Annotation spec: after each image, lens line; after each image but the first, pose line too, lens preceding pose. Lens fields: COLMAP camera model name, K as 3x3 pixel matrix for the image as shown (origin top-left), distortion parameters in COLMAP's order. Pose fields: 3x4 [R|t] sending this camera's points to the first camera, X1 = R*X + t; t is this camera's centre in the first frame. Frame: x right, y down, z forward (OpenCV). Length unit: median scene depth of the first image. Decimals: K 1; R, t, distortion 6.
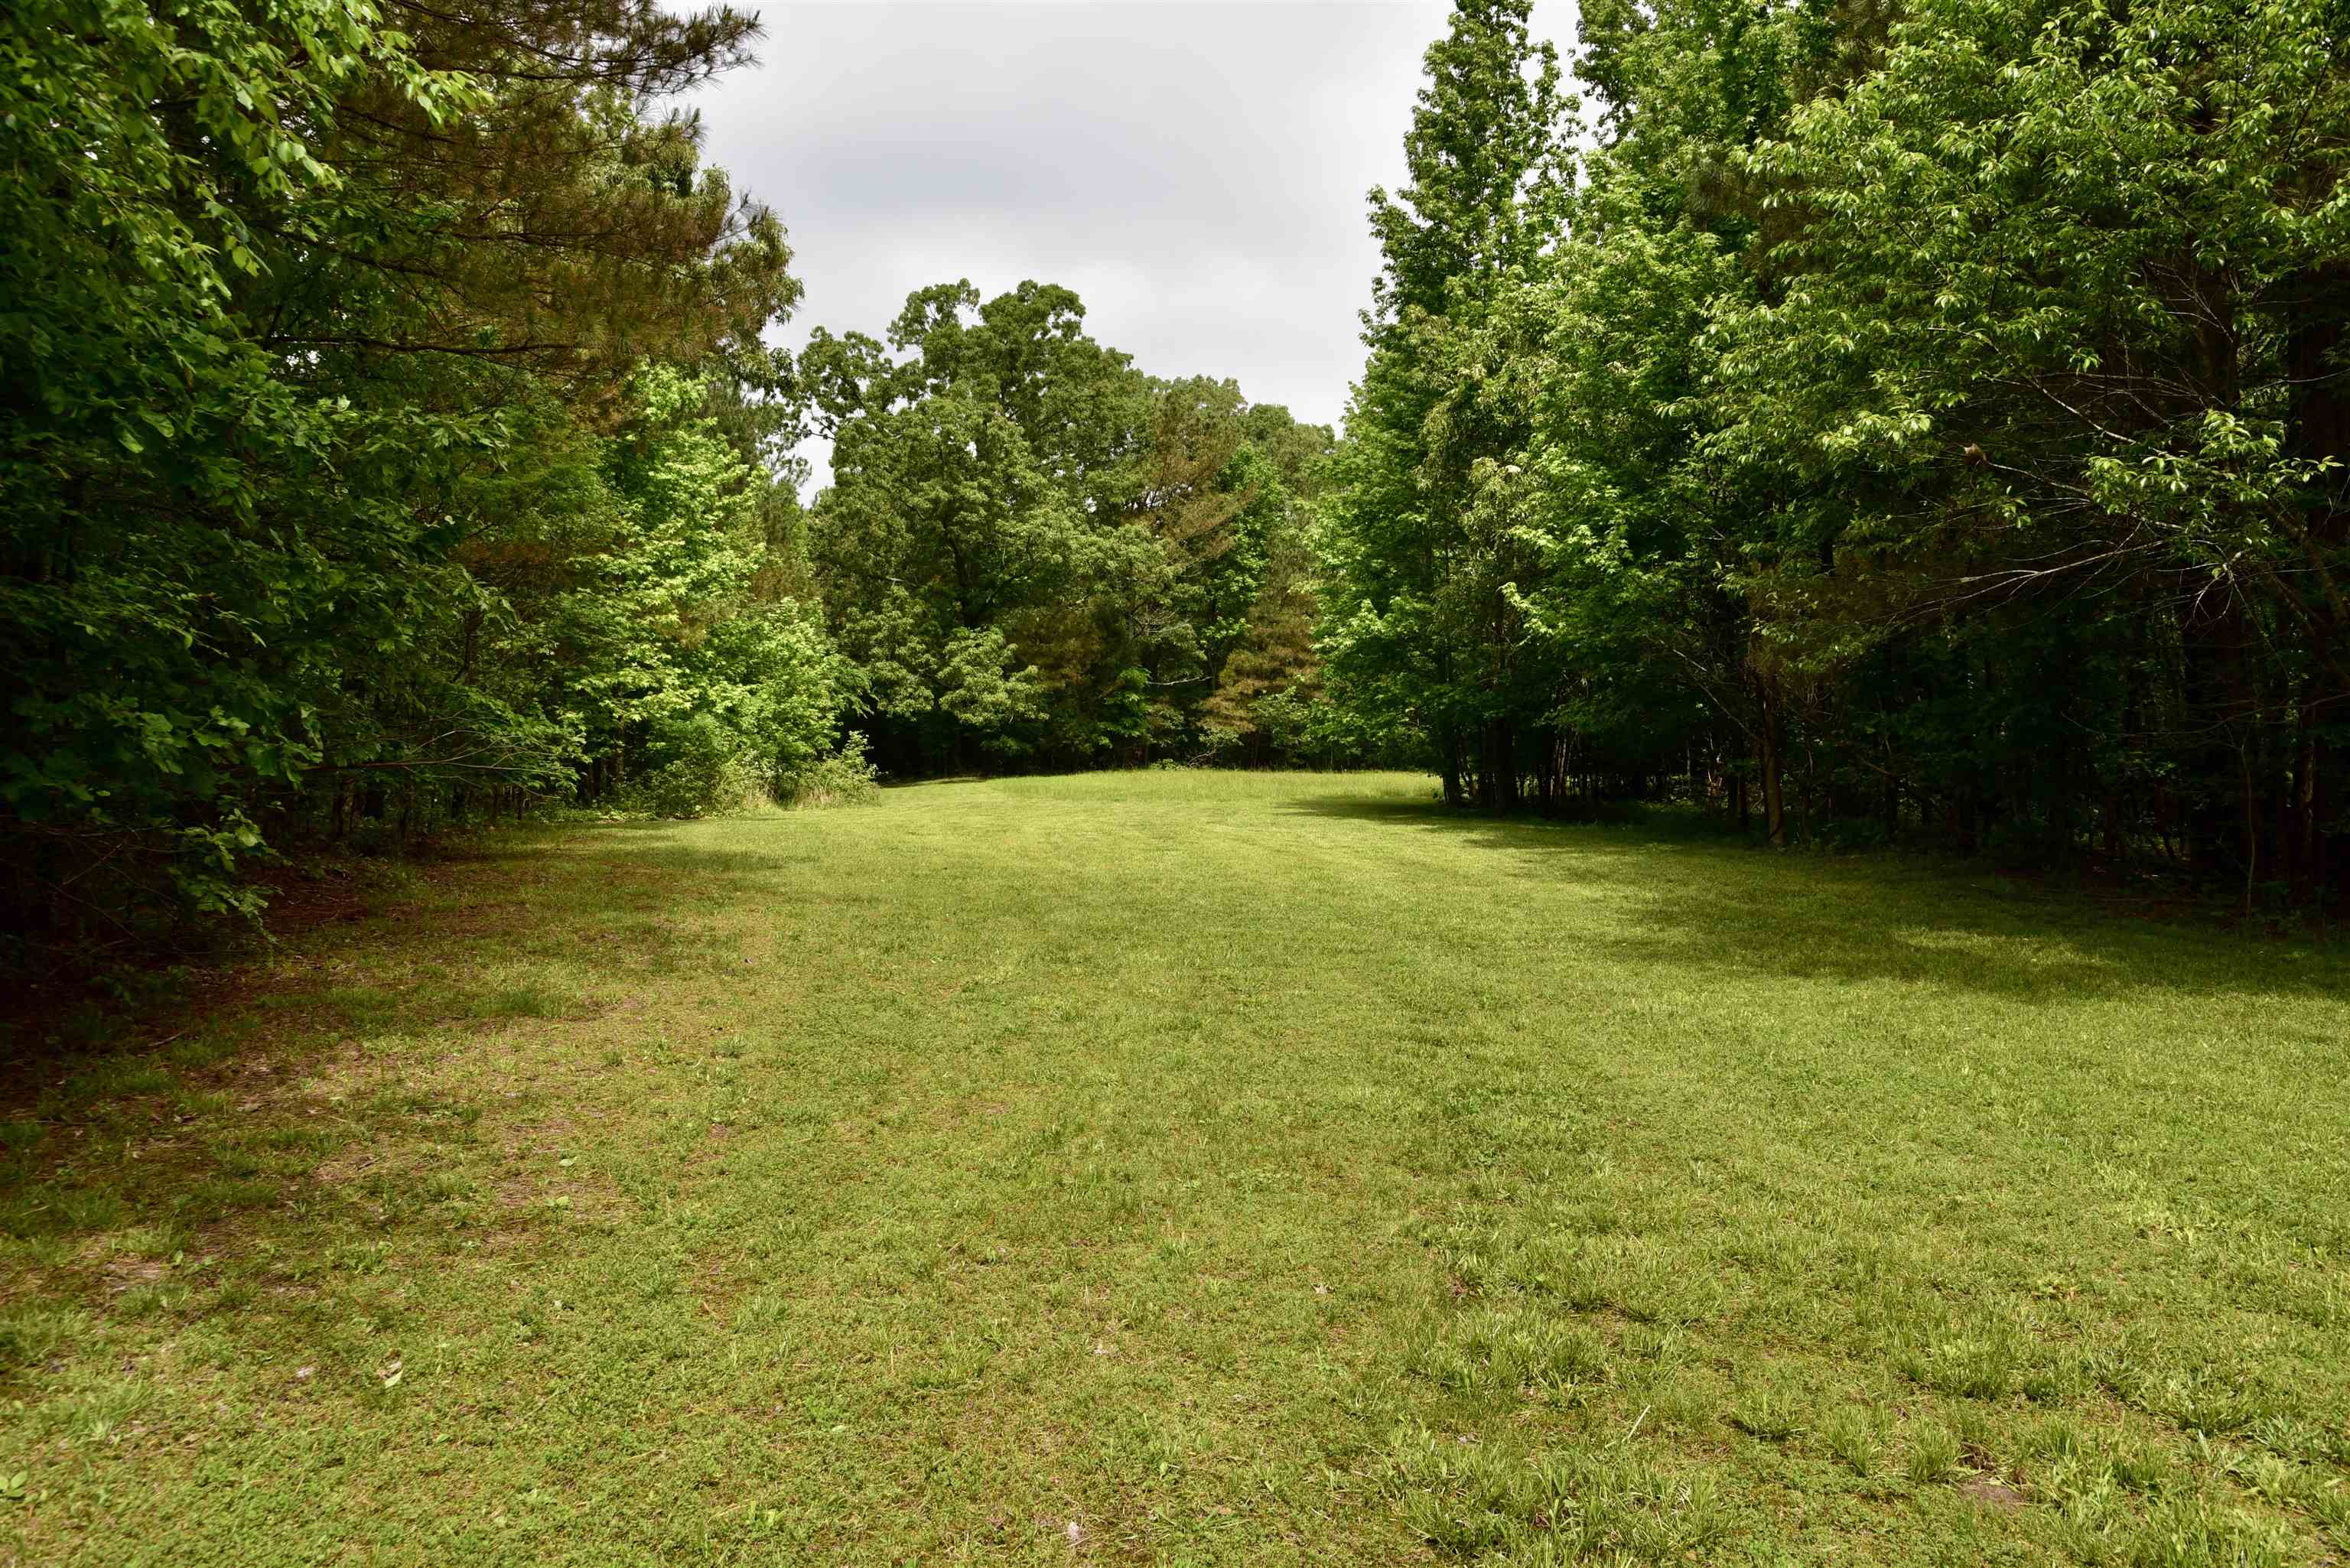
lens RADIAL K [[1667.2, 0, 1175.7], [0, 1667.2, 779.1], [0, 0, 1]] dist [-0.004644, -0.000542]
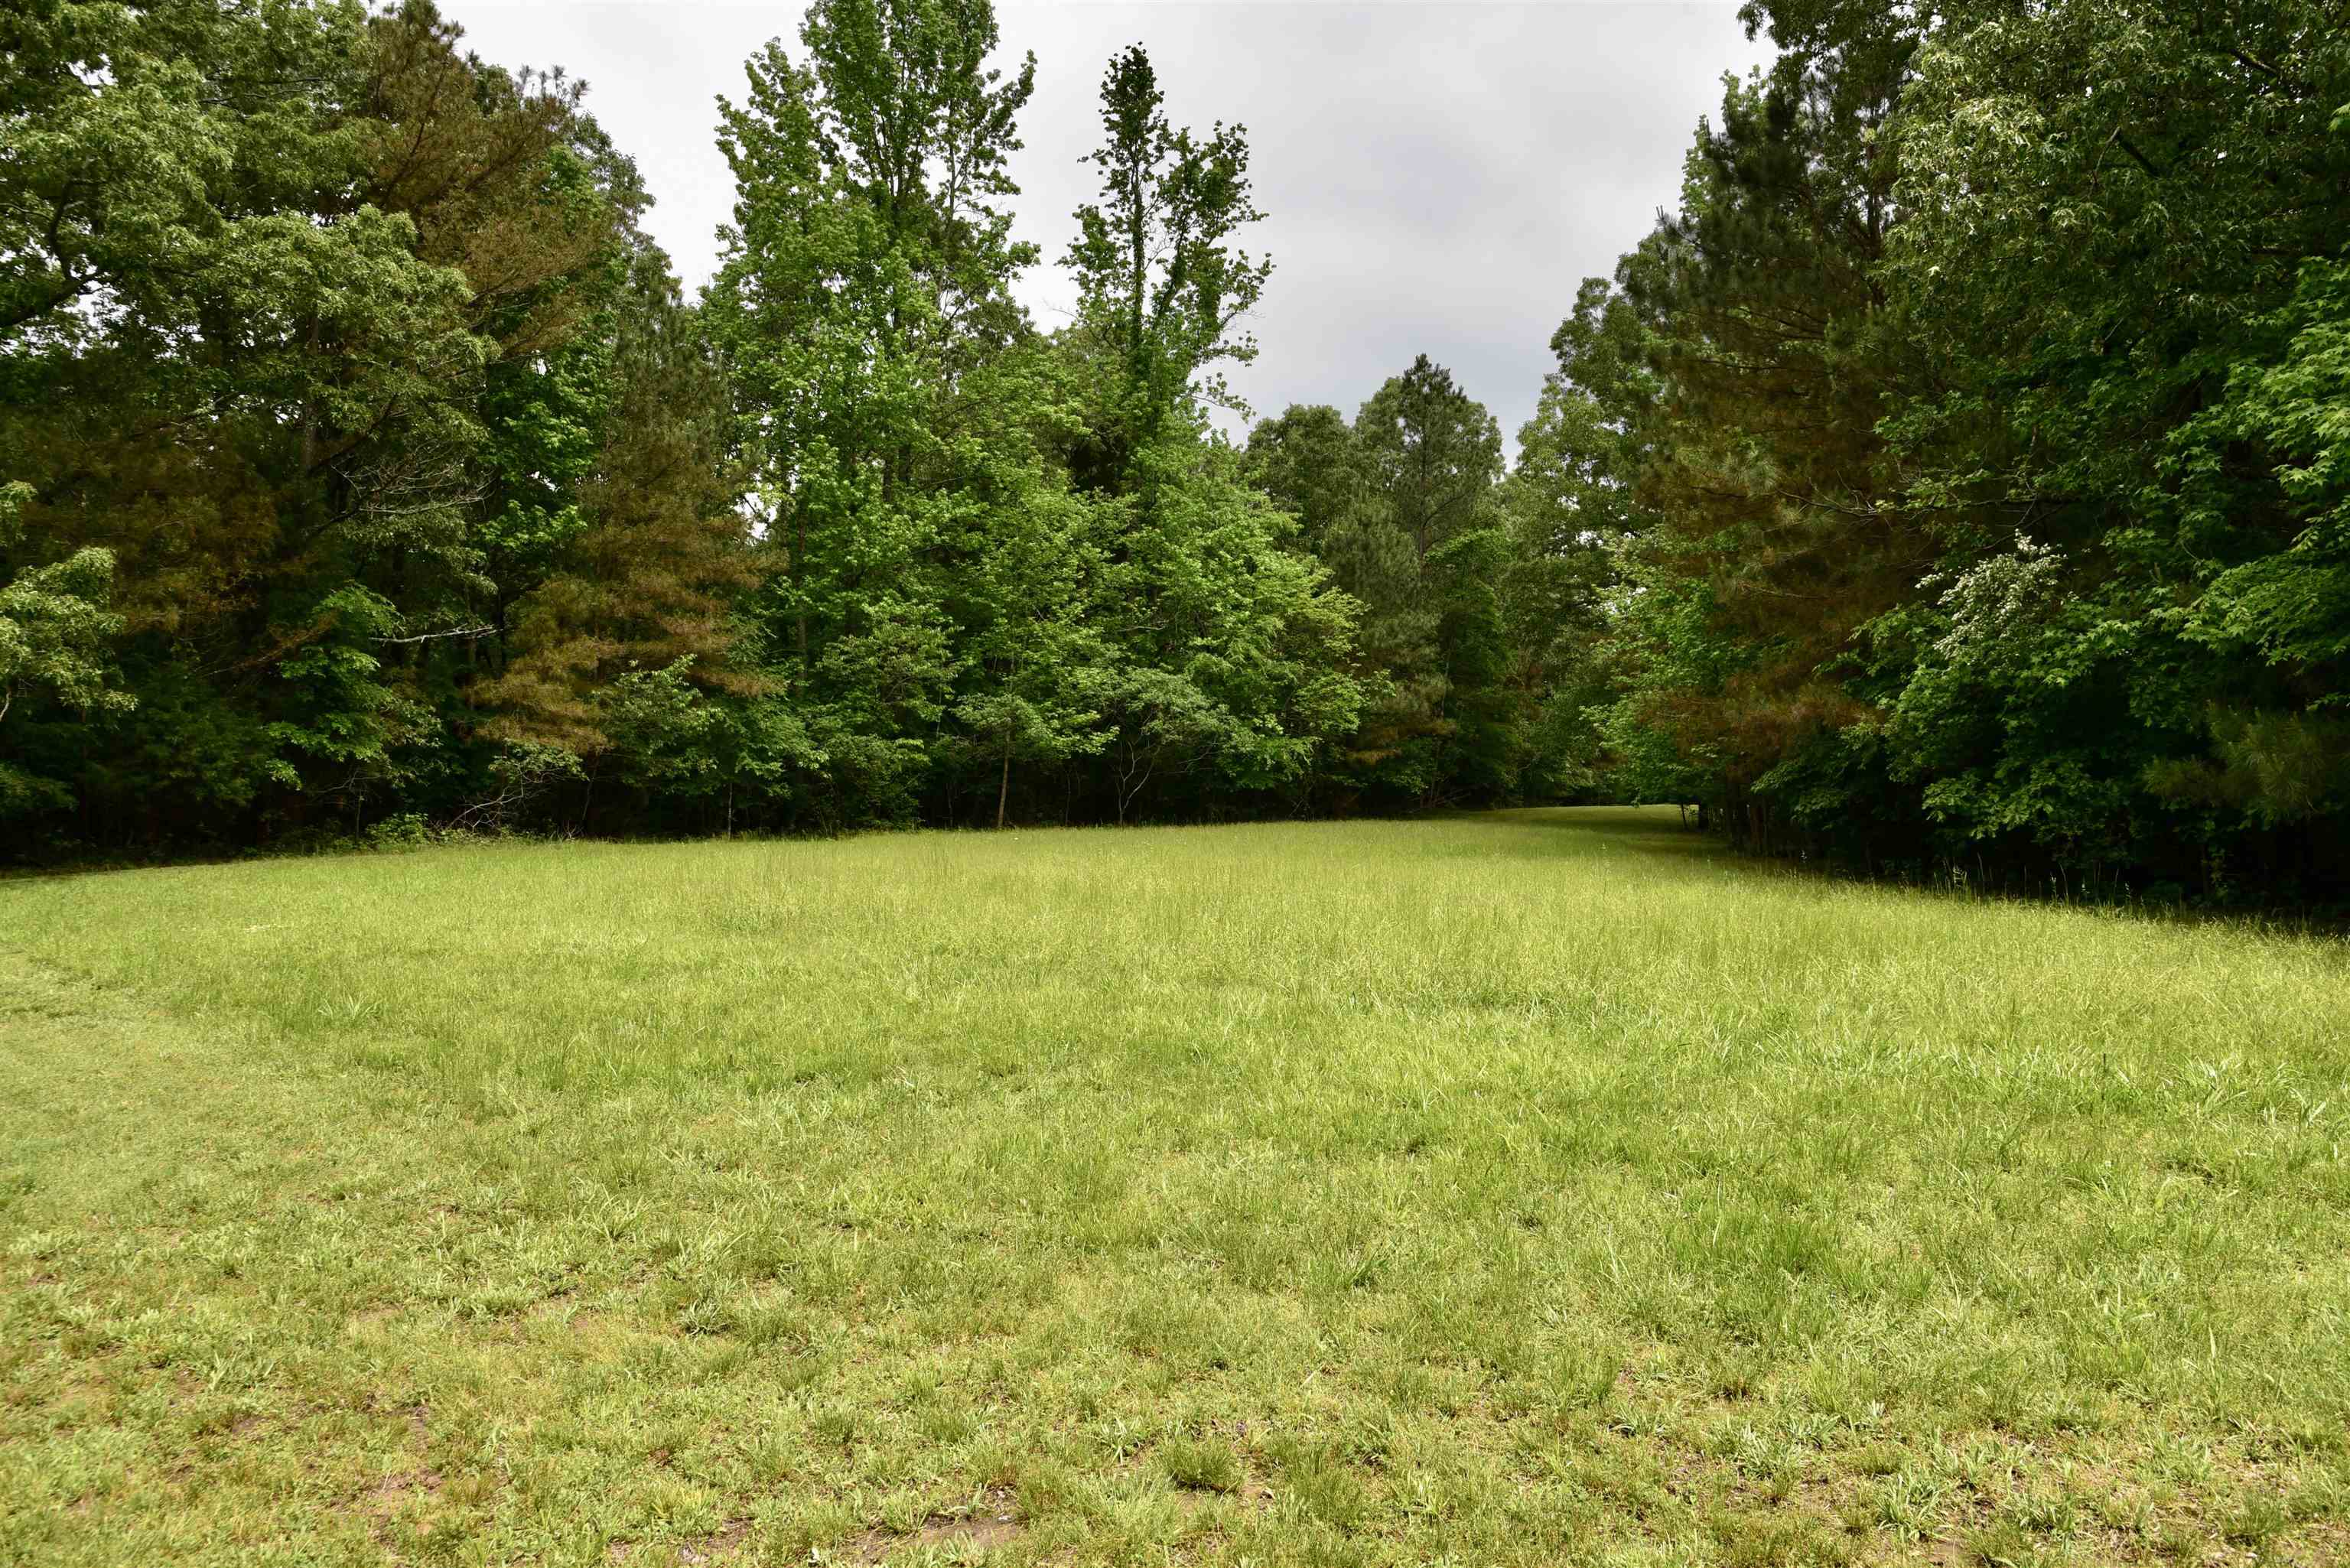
lens RADIAL K [[1667.2, 0, 1173.0], [0, 1667.2, 780.5], [0, 0, 1]] dist [-0.004644, -0.000542]
pose [[0.828205, -0.010479, 0.560327, -0.082796], [0.020854, 0.999709, -0.012129, -0.011164], [-0.560037, 0.021730, 0.828182, 0.531265]]
